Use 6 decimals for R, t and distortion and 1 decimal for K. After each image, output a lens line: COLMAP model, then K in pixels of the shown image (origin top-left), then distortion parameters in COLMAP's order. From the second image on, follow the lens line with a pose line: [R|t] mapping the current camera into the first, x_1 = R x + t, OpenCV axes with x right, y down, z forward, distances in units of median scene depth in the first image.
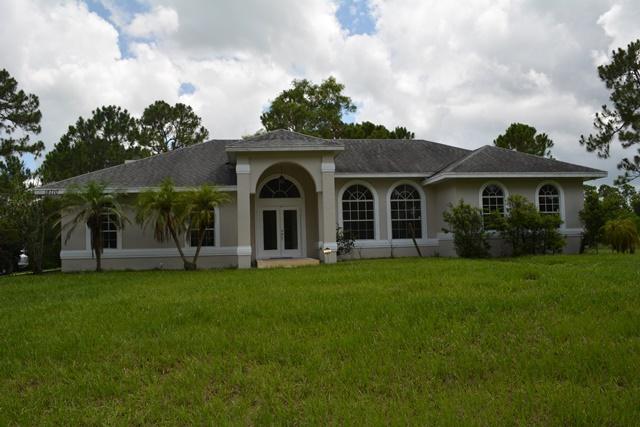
lens RADIAL K [[500.6, 0, 321.3], [0, 500.6, 213.0], [0, 0, 1]] dist [-0.083931, 0.012452]
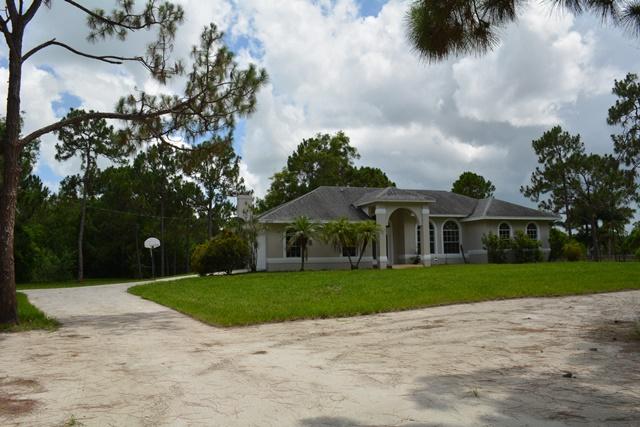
lens RADIAL K [[500.6, 0, 318.8], [0, 500.6, 213.5], [0, 0, 1]] dist [-0.083931, 0.012452]
pose [[0.977623, 0.028467, 0.208428, -0.616566], [-0.020994, 0.999058, -0.037979, -0.009225], [-0.209313, 0.032753, 0.977300, -0.542741]]
